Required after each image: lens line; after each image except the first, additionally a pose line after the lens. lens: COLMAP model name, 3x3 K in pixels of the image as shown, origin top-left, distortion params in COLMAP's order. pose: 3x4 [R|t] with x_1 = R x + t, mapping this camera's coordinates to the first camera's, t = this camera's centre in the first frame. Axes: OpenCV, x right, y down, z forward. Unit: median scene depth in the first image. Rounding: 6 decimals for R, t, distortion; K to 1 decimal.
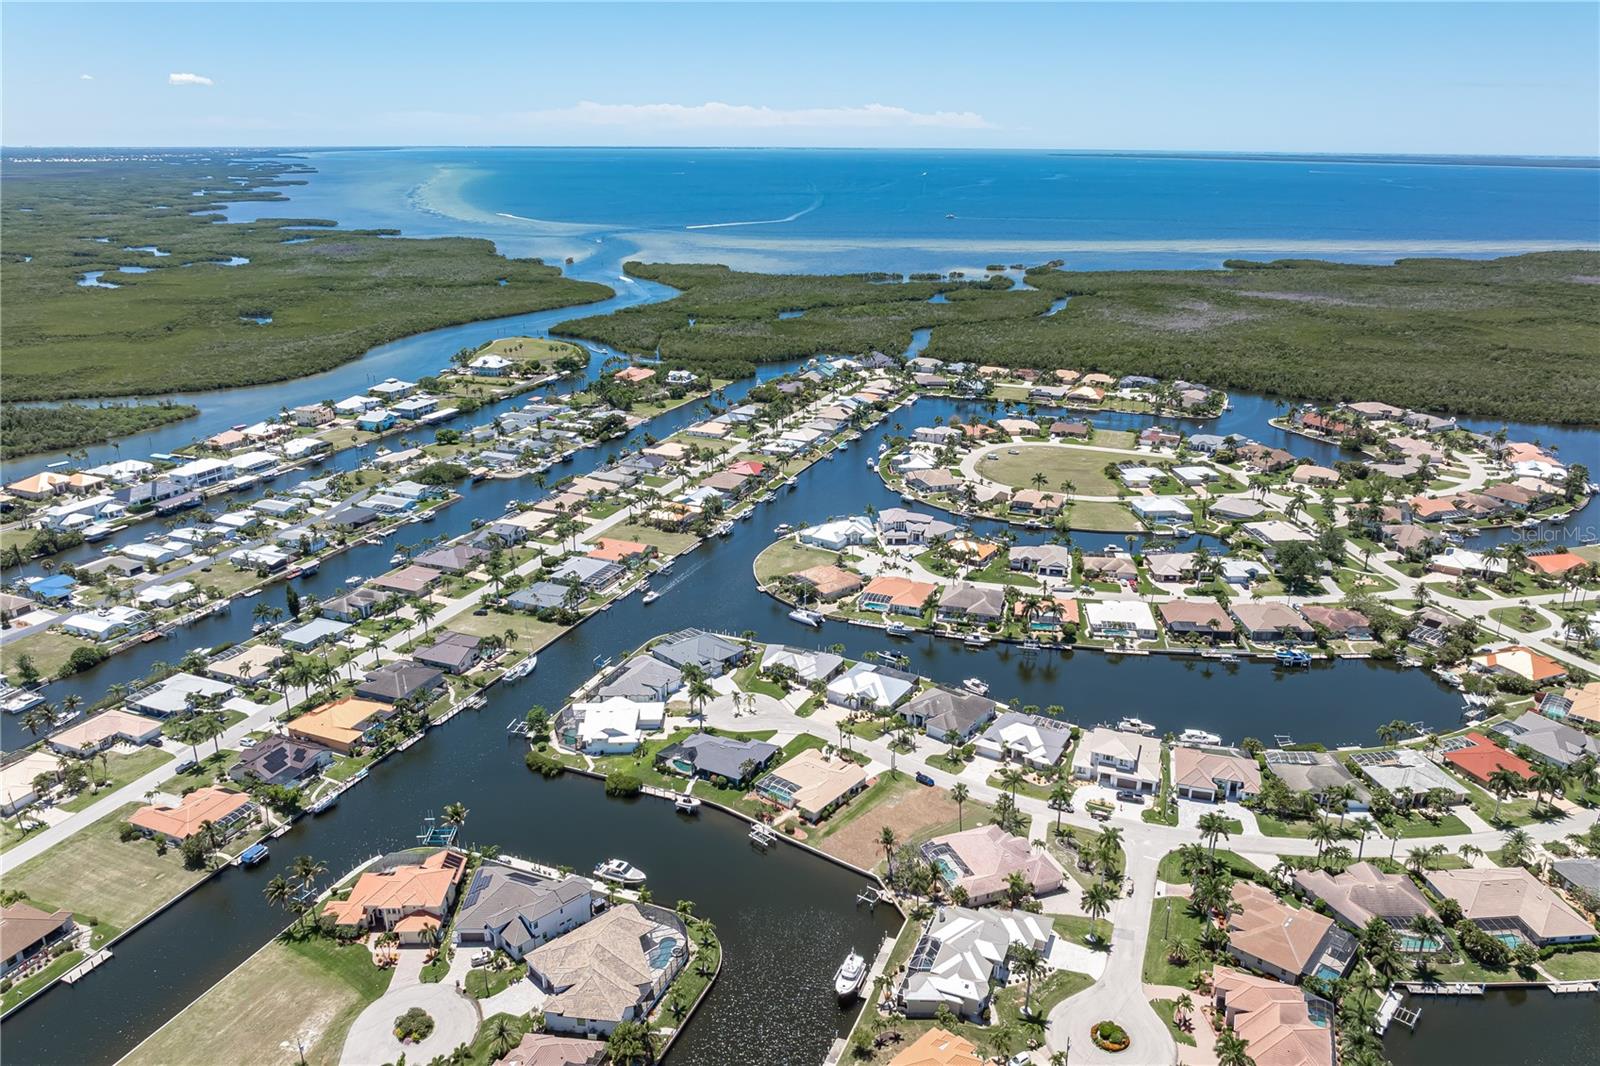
lens RADIAL K [[1123.6, 0, 794.1], [0, 1123.6, 533.2], [0, 0, 1]] dist [-0.028846, 0.011925]
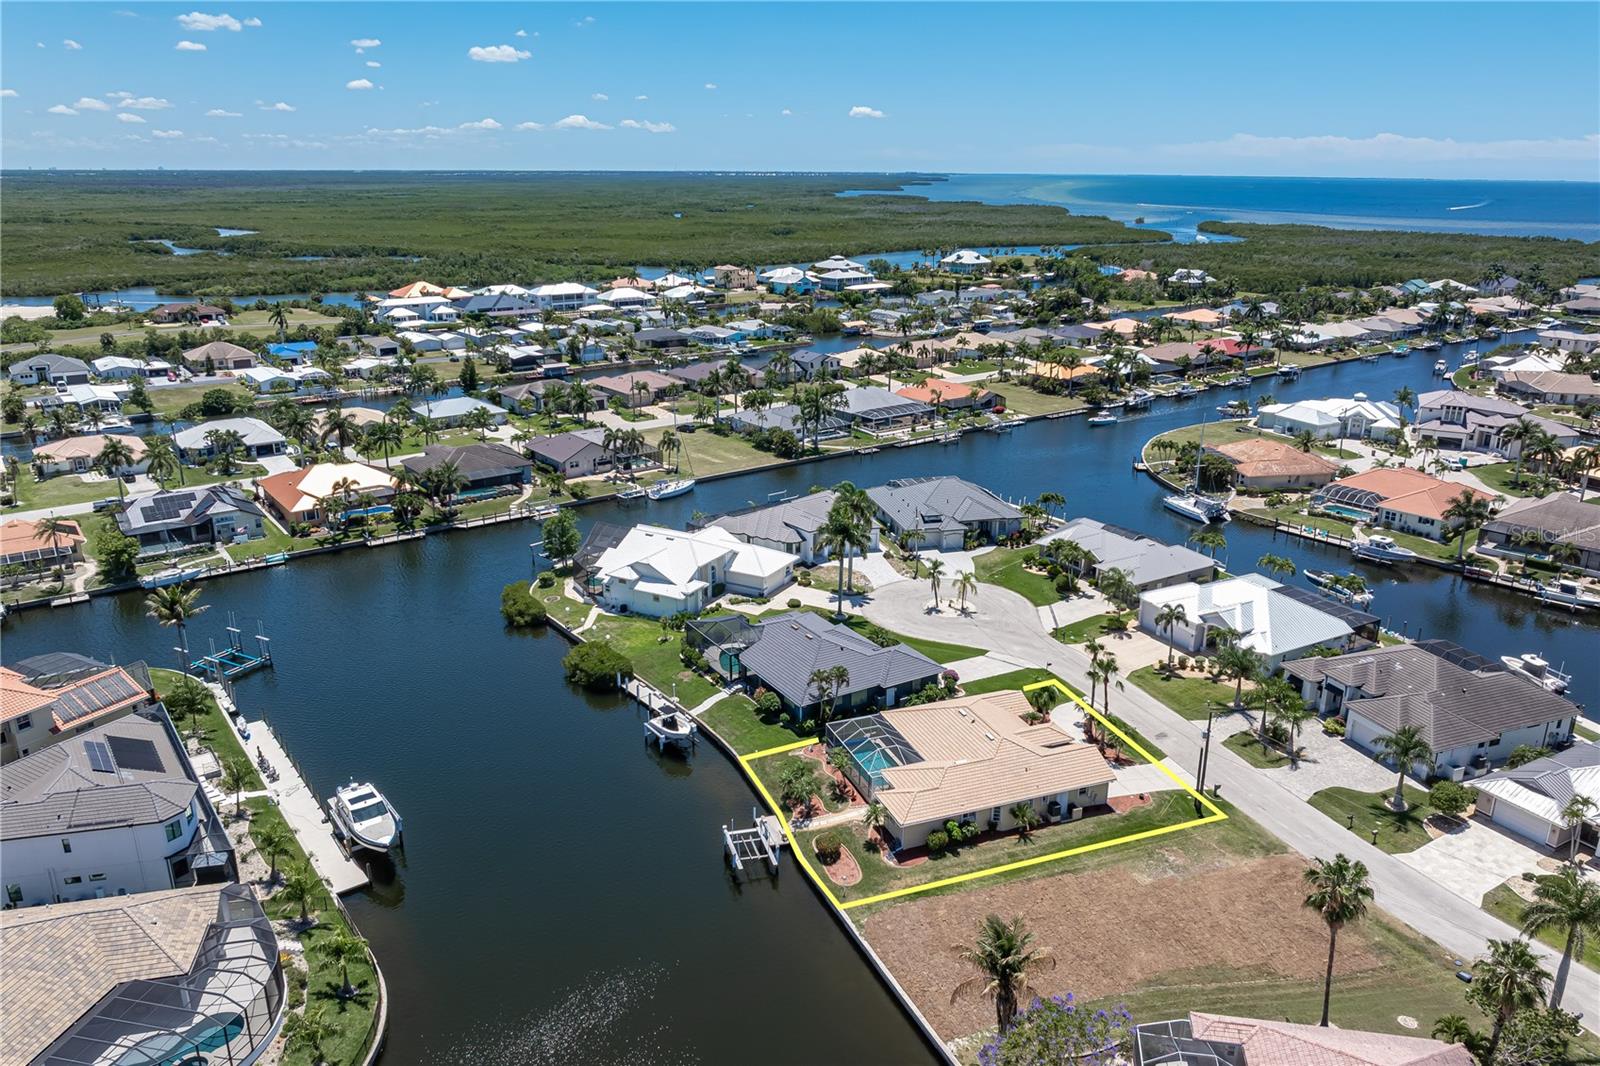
lens RADIAL K [[1123.6, 0, 802.2], [0, 1123.6, 534.3], [0, 0, 1]] dist [-0.028846, 0.011925]
pose [[0.865687, 0.159895, -0.474363, 0.122053], [-0.171537, 0.984995, 0.018970, 0.130366], [0.470278, 0.064948, 0.880125, 0.554412]]
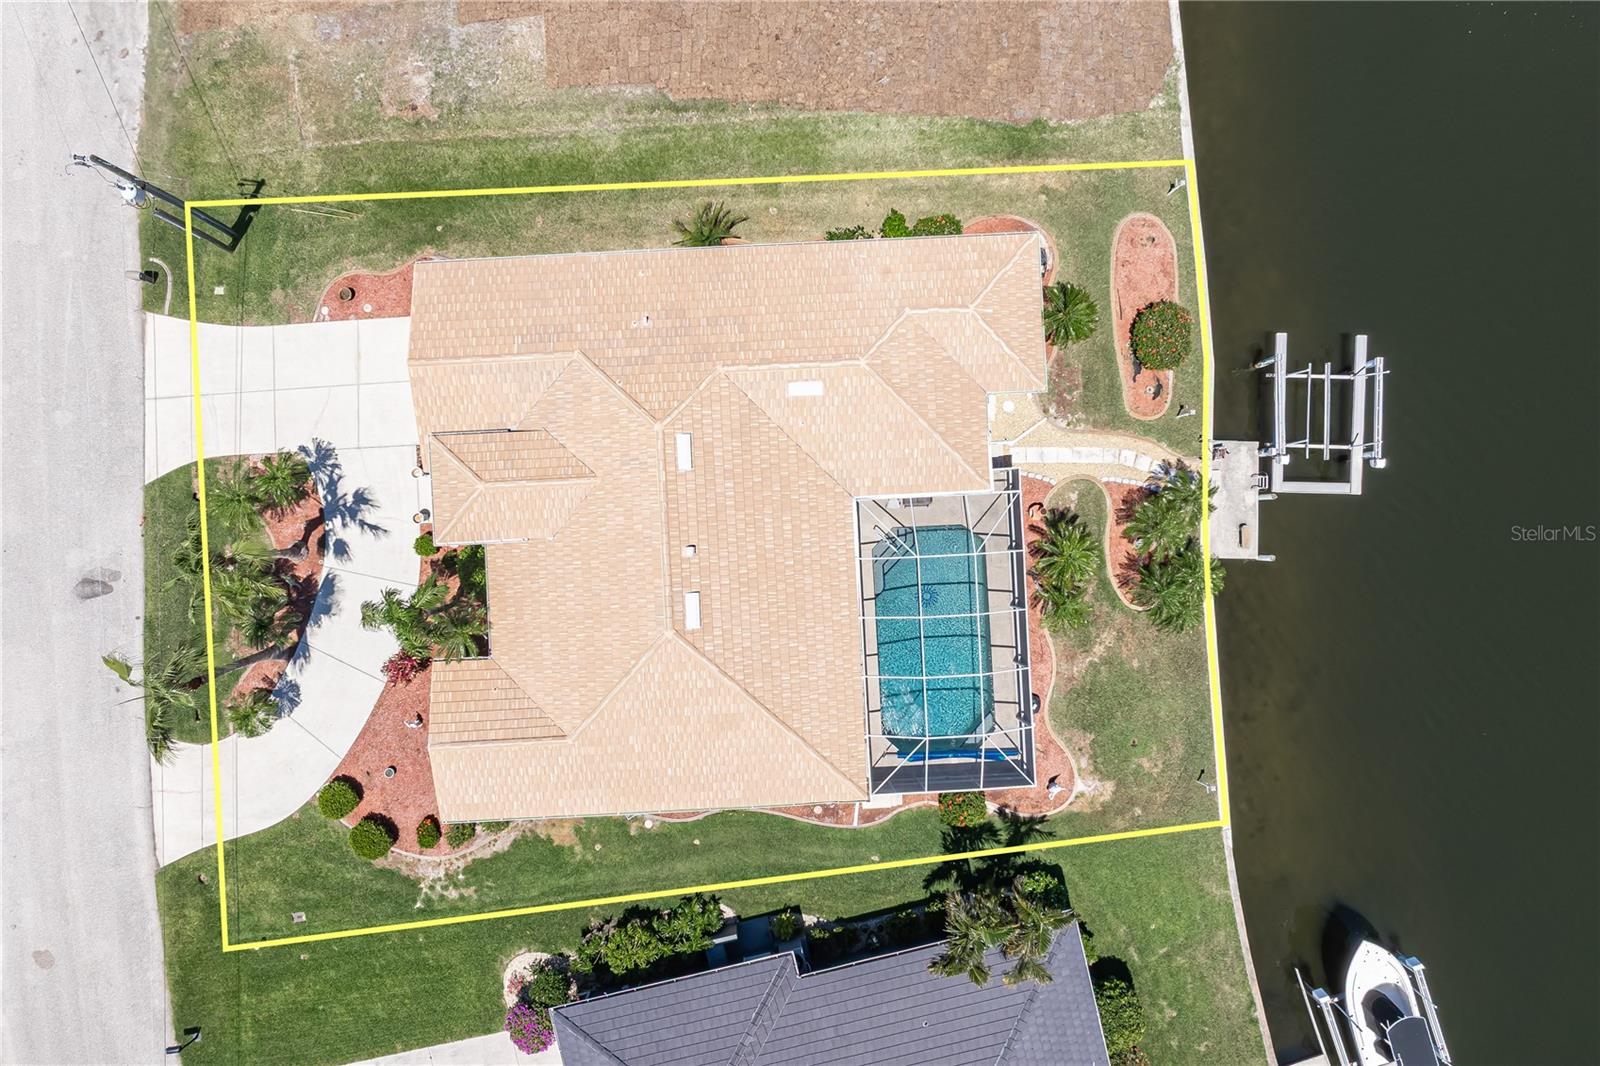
lens RADIAL K [[1123.6, 0, 793.3], [0, 1123.6, 521.5], [0, 0, 1]] dist [-0.028846, 0.011925]
pose [[-0.667505, -0.744598, -0.003243, 0.010162], [0.240085, -0.219346, 0.945646, 0.078245], [-0.704838, 0.630445, 0.325182, 0.833839]]
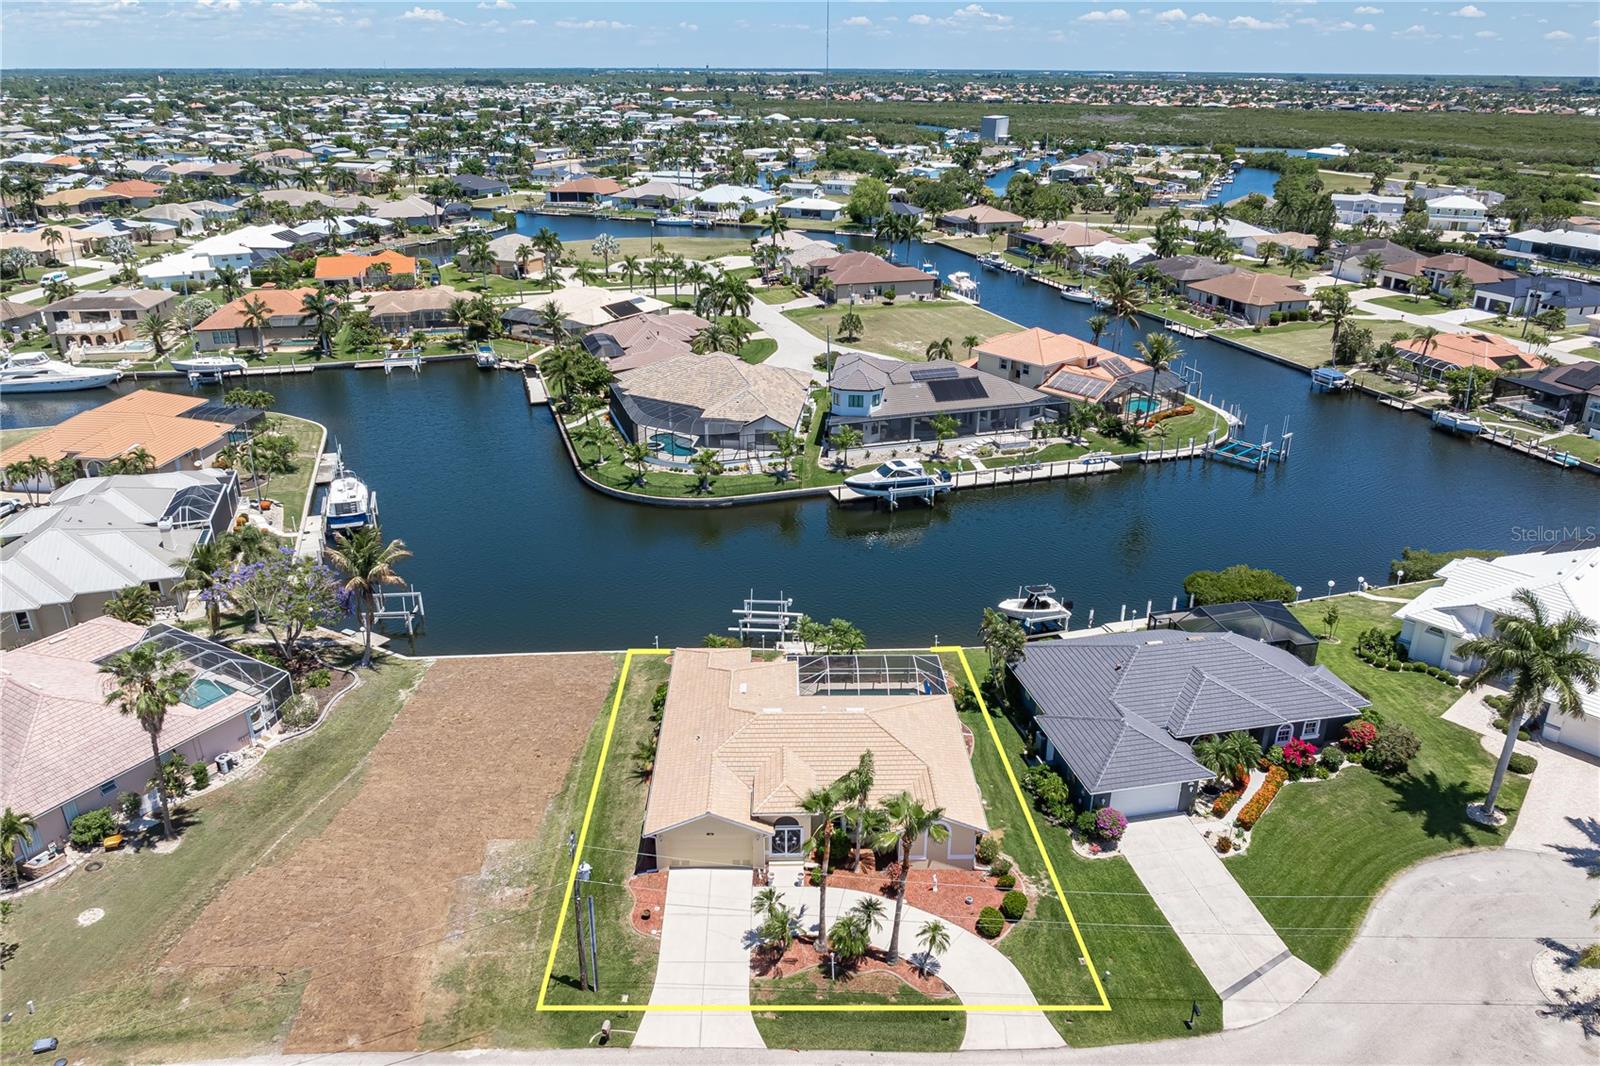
lens RADIAL K [[1123.6, 0, 807.8], [0, 1123.6, 529.0], [0, 0, 1]] dist [-0.028846, 0.011925]
pose [[-0.761624, 0.243991, -0.600331, 0.143021], [-0.218589, 0.775381, 0.592455, 0.023638], [0.610039, 0.582454, -0.537215, 0.978561]]
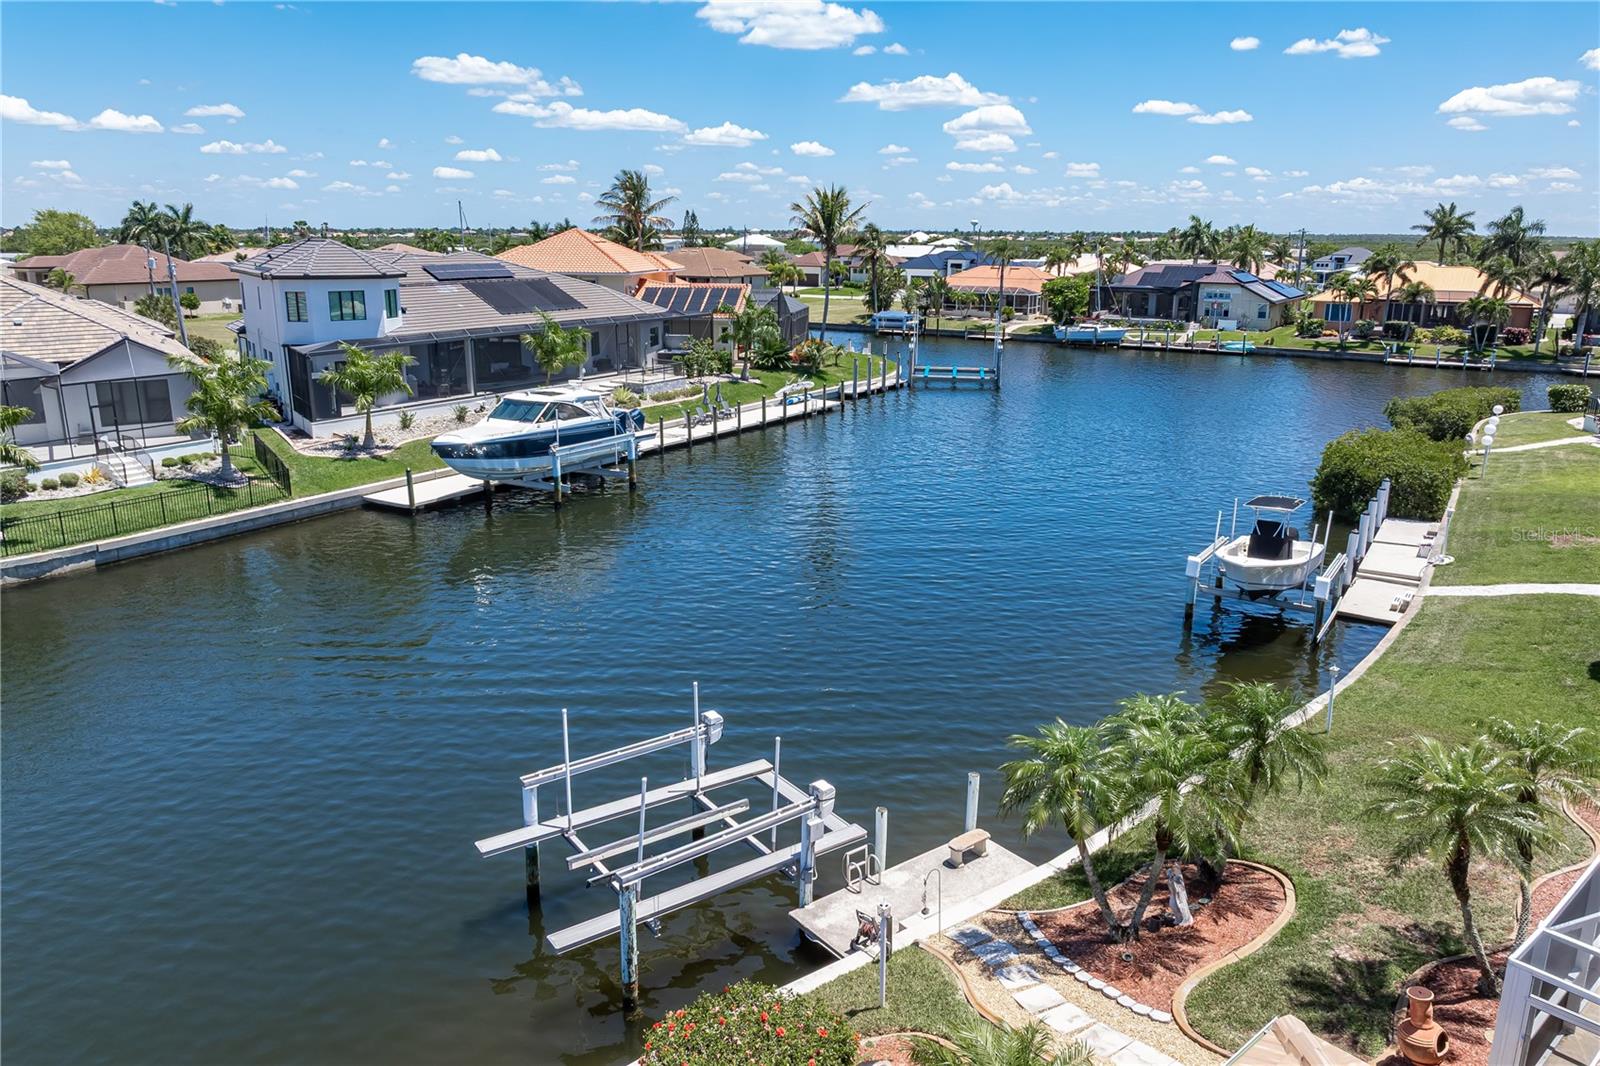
lens RADIAL K [[1123.6, 0, 808.0], [0, 1123.6, 532.4], [0, 0, 1]] dist [-0.028846, 0.011925]
pose [[-0.174957, 0.253882, -0.951280, 0.031266], [-0.330627, 0.894927, 0.299651, 0.186731], [0.927403, 0.366945, -0.072633, 0.829942]]
